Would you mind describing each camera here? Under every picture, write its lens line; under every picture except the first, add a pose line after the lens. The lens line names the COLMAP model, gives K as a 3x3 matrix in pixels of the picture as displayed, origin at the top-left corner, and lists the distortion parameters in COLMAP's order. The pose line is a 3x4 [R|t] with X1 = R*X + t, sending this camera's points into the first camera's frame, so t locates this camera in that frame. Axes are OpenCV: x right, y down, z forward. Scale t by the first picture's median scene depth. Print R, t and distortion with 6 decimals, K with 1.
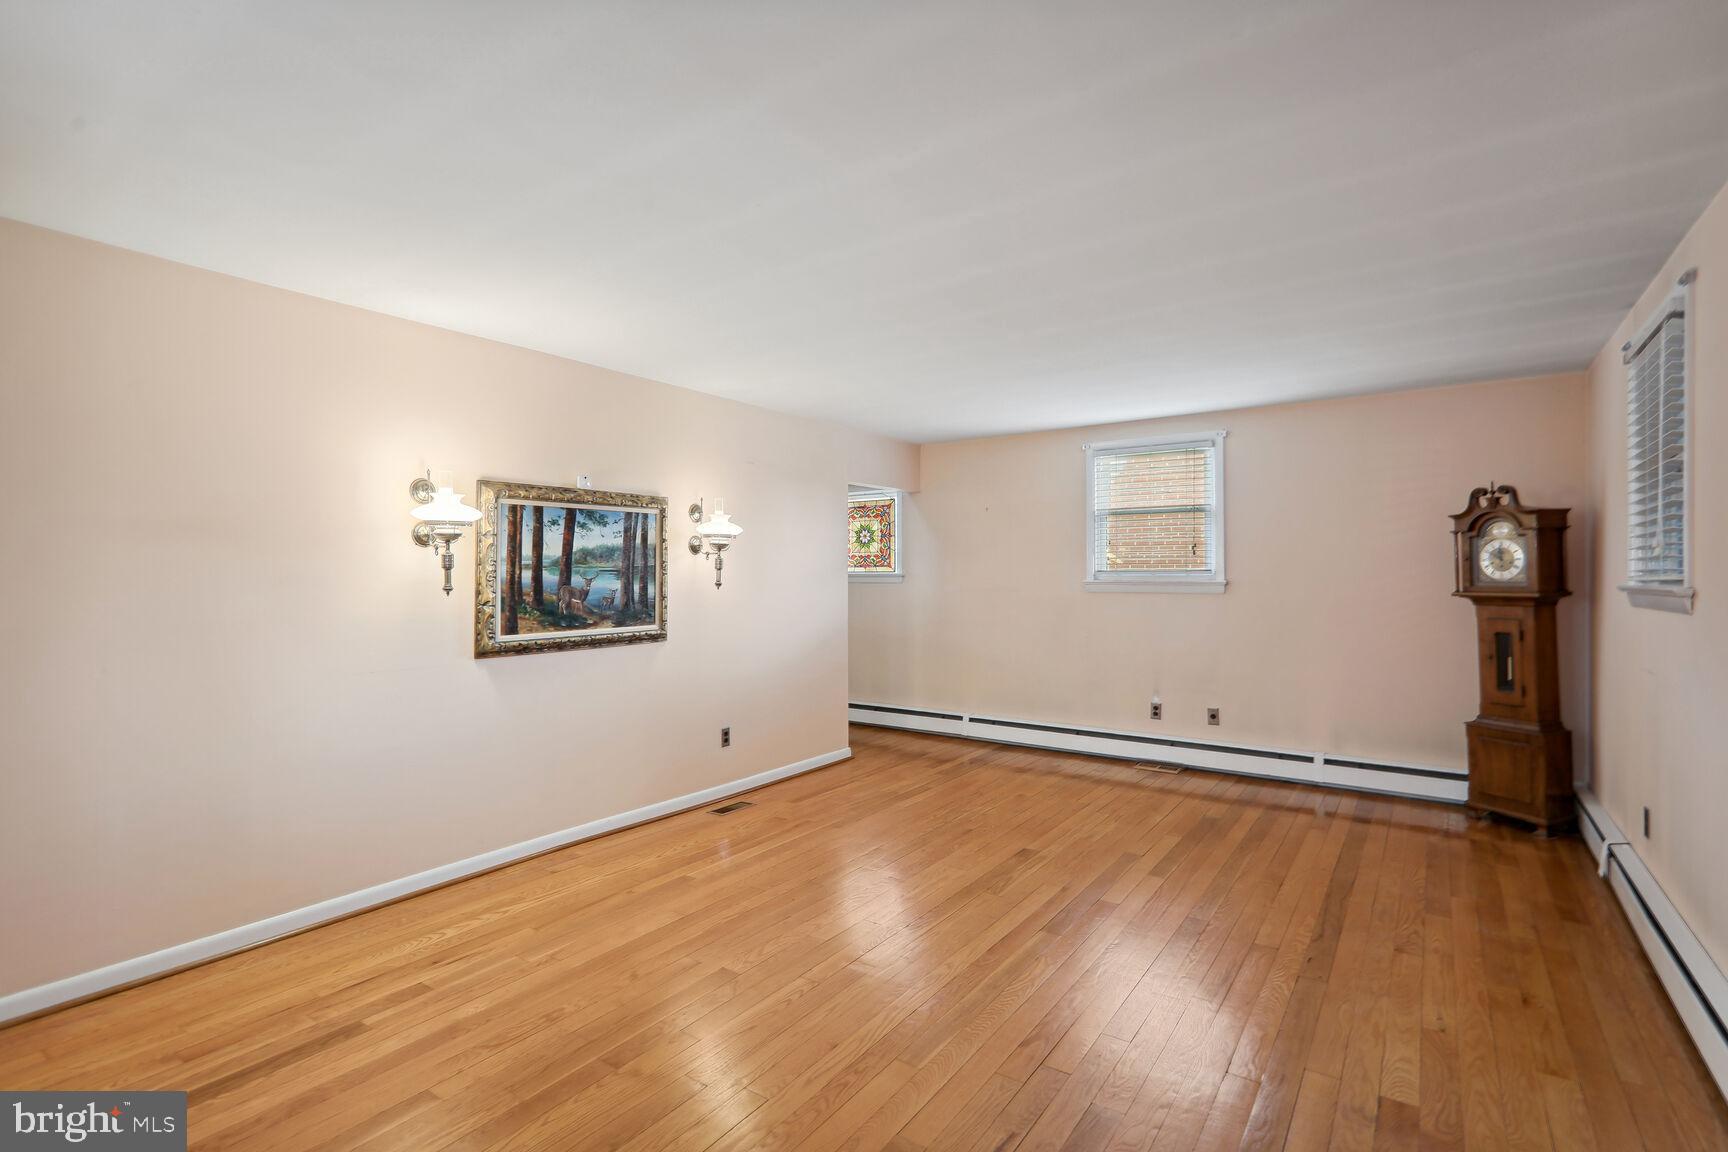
lens RADIAL K [[850.9, 0, 831.0], [0, 850.9, 573.9], [0, 0, 1]] dist [0.005409, 0.003026]
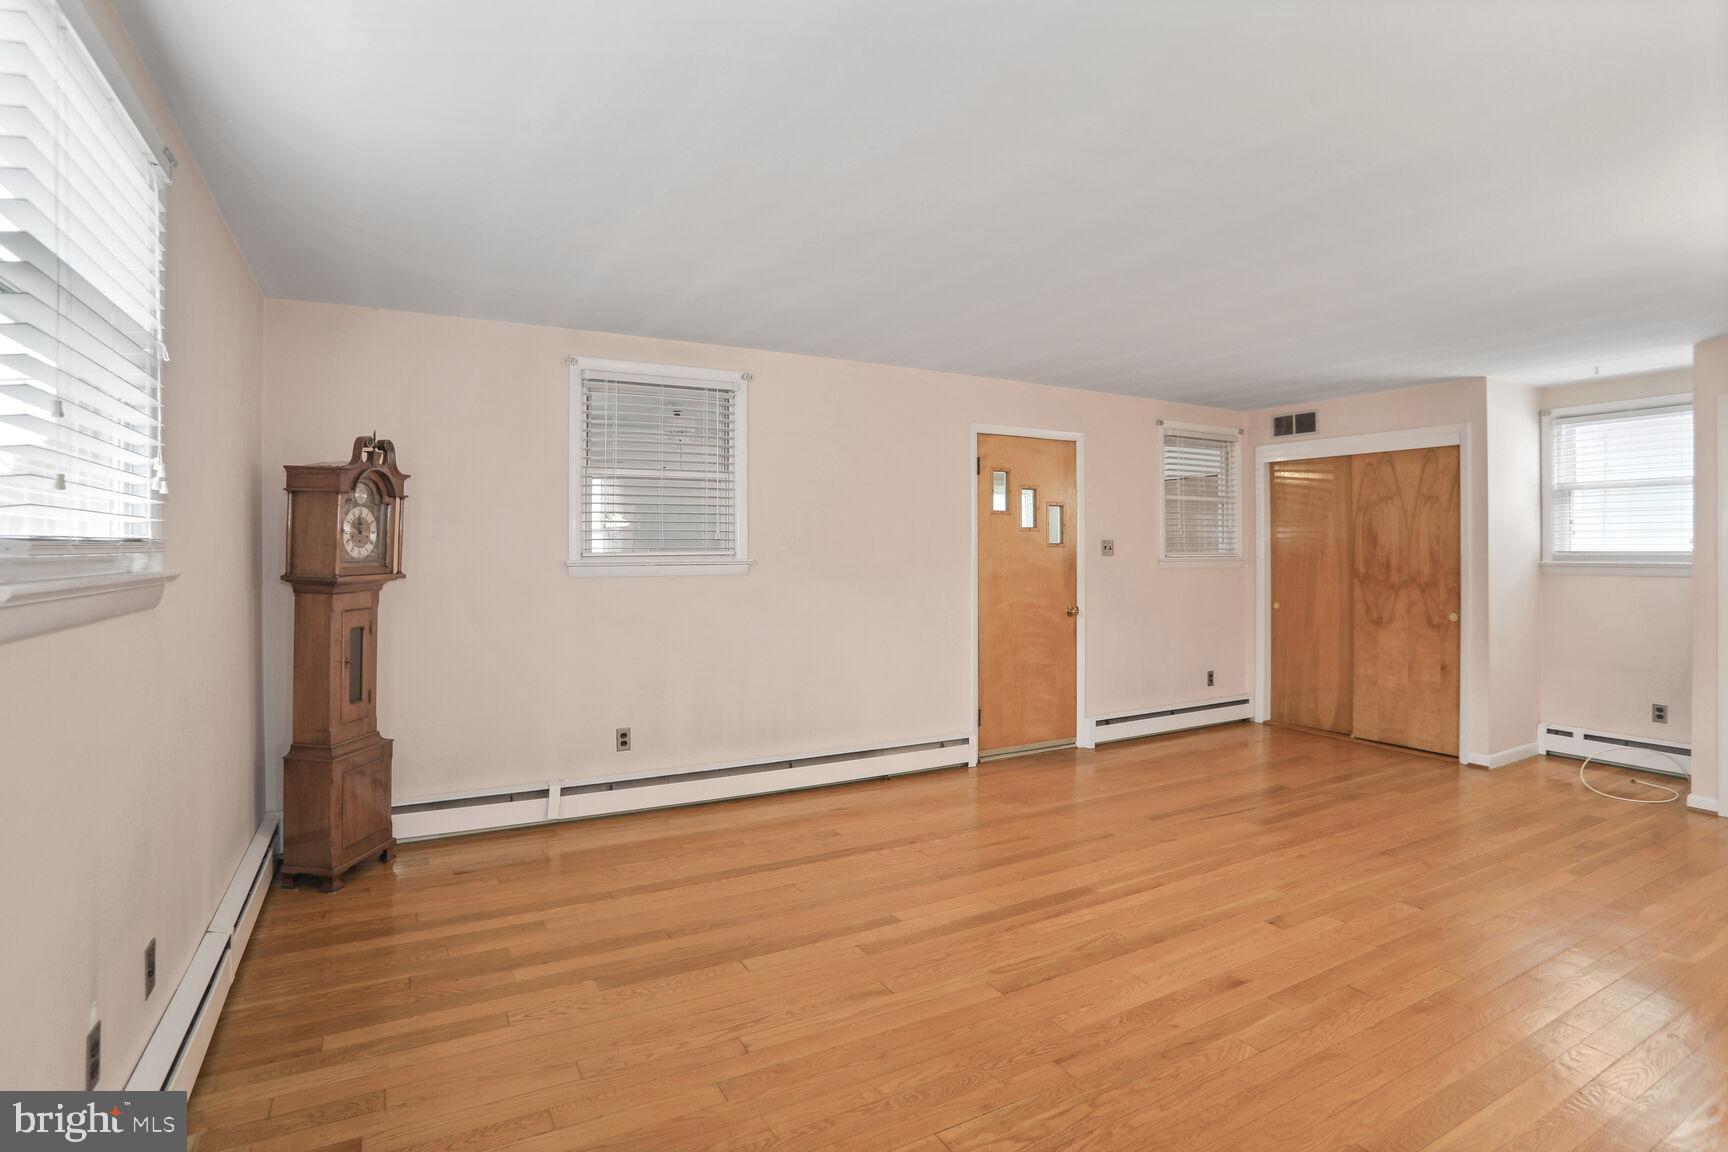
lens RADIAL K [[850.9, 0, 866.9], [0, 850.9, 553.3], [0, 0, 1]] dist [0.005409, 0.003026]
pose [[-0.917334, -0.001064, 0.398117, 0.069867], [-0.000393, 0.999998, 0.001766, 0.000498], [-0.398118, 0.001464, -0.917333, 1.565931]]
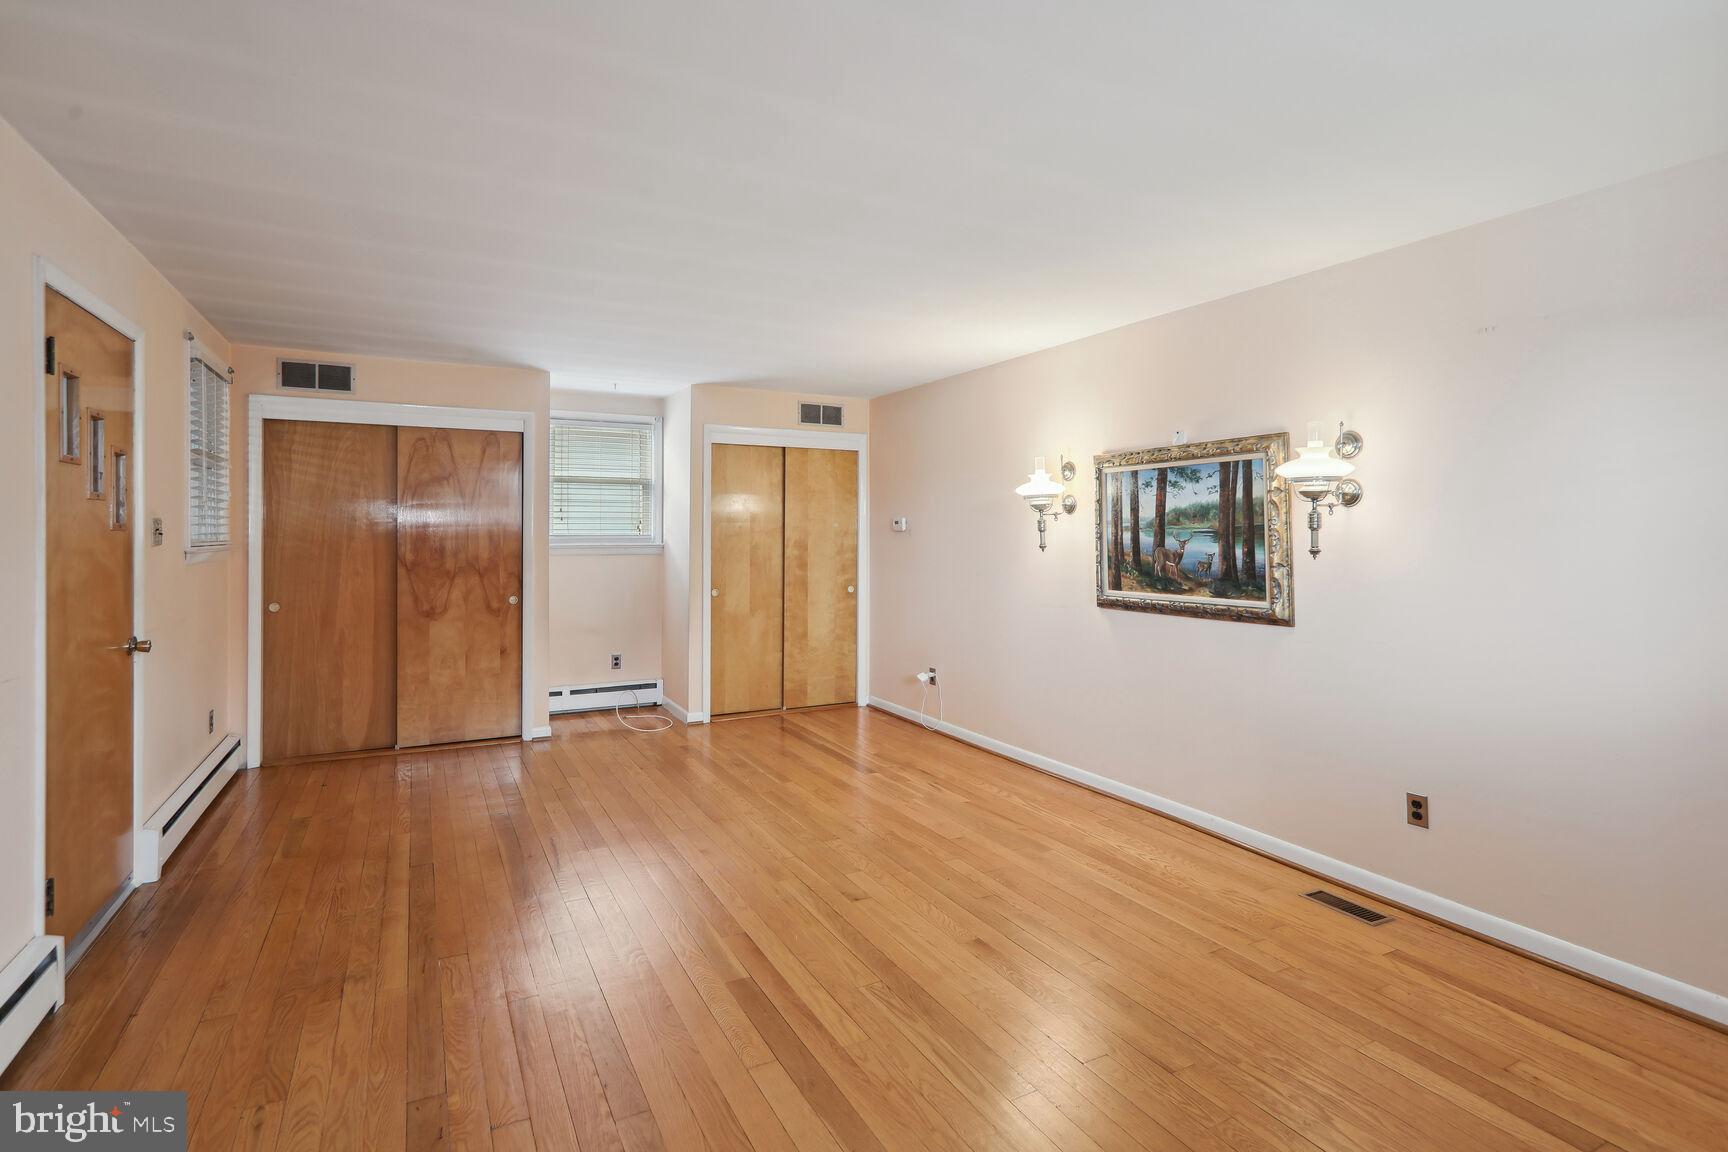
lens RADIAL K [[850.9, 0, 863.8], [0, 850.9, 522.5], [0, 0, 1]] dist [0.005409, 0.003026]
pose [[-0.444394, -0.010813, -0.895766, 0.703066], [0.001864, 0.999914, -0.012995, -0.002735], [0.895829, -0.007444, -0.444336, 1.104604]]
